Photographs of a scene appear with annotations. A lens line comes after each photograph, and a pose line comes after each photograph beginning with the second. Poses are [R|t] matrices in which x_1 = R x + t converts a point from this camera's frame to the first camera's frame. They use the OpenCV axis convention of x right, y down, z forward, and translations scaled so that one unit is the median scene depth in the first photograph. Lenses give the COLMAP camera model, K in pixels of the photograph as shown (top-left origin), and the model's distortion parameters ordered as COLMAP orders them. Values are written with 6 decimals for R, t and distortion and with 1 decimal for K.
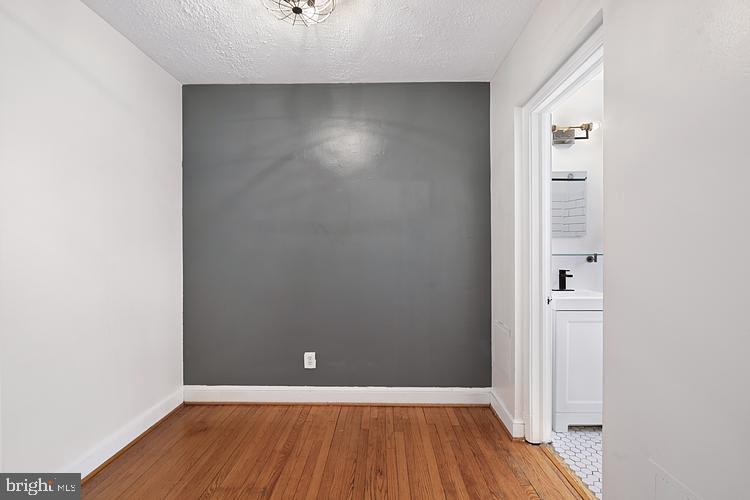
lens RADIAL K [[336.0, 0, 371.7], [0, 336.0, 248.4], [0, 0, 1]] dist [0.016450, 0.000035]
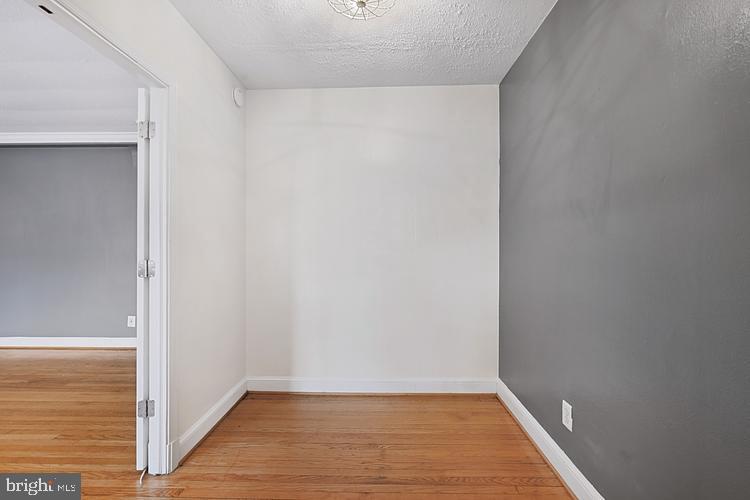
lens RADIAL K [[329.5, 0, 377.5], [0, 329.5, 250.9], [0, 0, 1]] dist [-0.001178, -0.000265]
pose [[0.013245, 0.015999, -0.999784, 0.456263], [0.008540, 0.999834, 0.016113, 0.001804], [0.999876, -0.008752, 0.013107, 0.658970]]
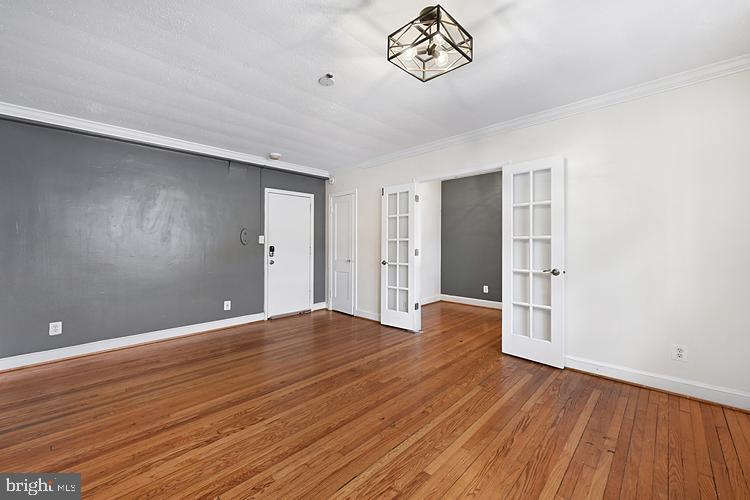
lens RADIAL K [[294.6, 0, 383.4], [0, 294.6, 251.9], [0, 0, 1]] dist [-0.000337, -0.000187]
pose [[0.747970, 0.006853, -0.663697, 0.679690], [0.011327, 0.999669, 0.023087, 0.005961], [0.663636, -0.024786, 0.747645, -1.082239]]
